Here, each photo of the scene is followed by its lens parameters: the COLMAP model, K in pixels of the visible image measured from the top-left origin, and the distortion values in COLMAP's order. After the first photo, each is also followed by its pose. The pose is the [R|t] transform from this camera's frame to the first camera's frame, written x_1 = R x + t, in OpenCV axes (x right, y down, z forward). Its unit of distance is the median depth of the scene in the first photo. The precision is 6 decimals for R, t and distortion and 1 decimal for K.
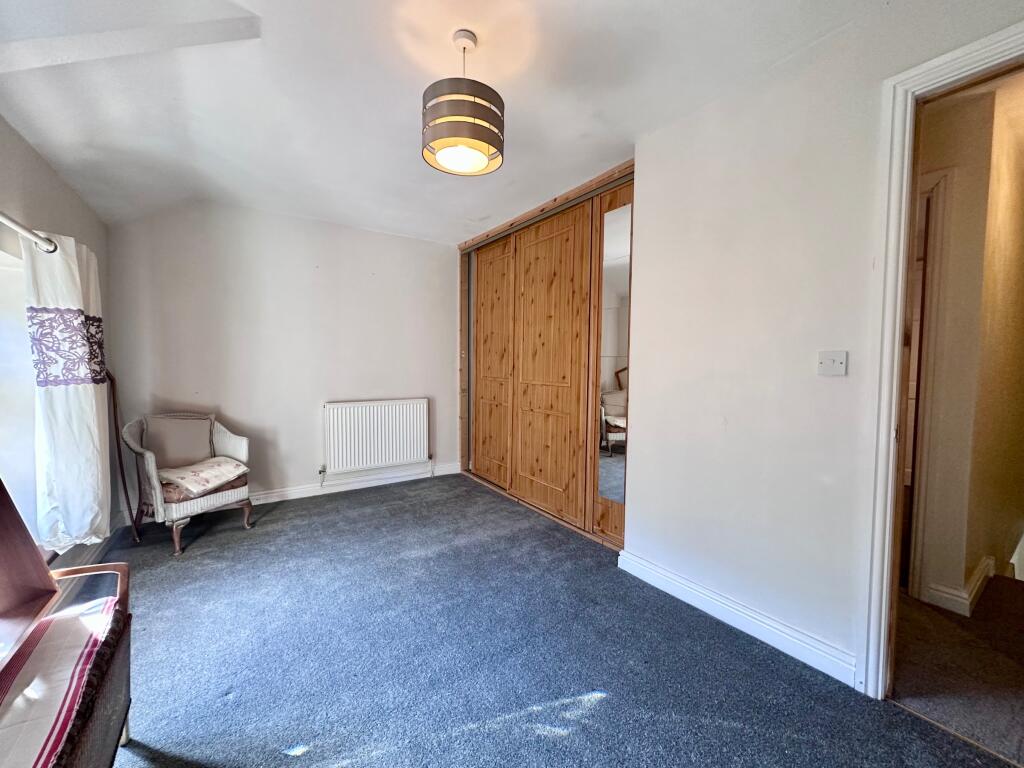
lens RADIAL K [[402.9, 0, 510.2], [0, 402.9, 382.1], [0, 0, 1]] dist [-0.003233, -0.000270]
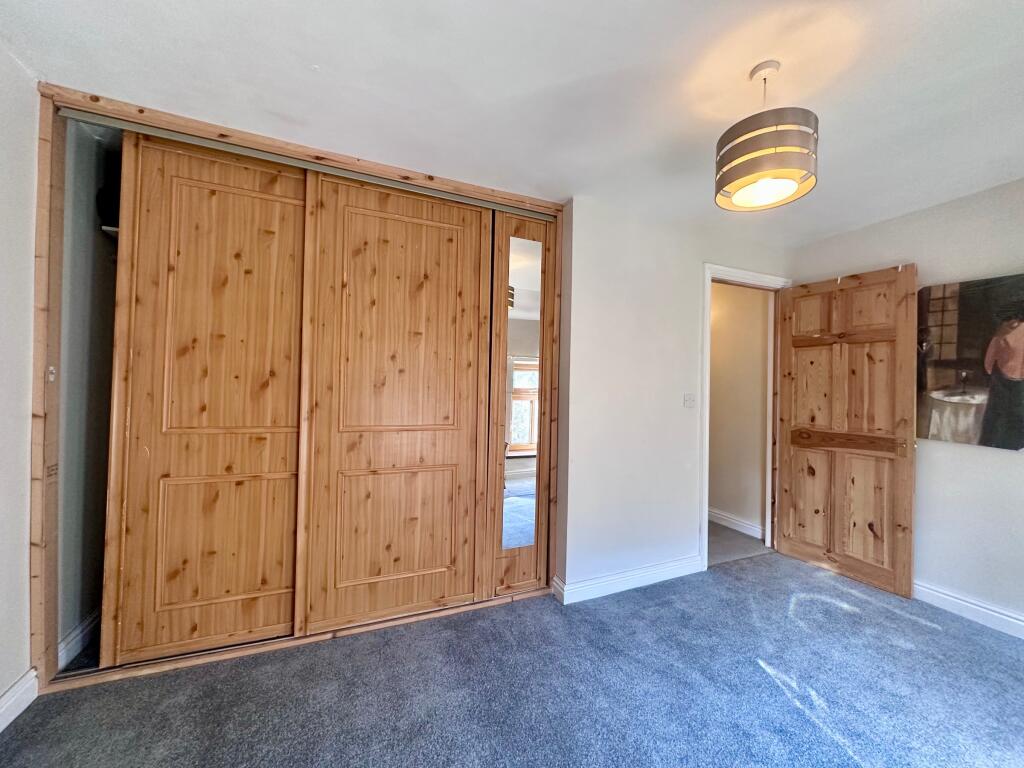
lens RADIAL K [[402.9, 0, 513.4], [0, 402.9, 384.6], [0, 0, 1]] dist [-0.003233, -0.000270]
pose [[0.196692, 0.006040, 0.980447, -0.558477], [0.029617, 0.999488, -0.012099, -0.058168], [-0.980018, 0.031418, 0.196413, 0.691690]]
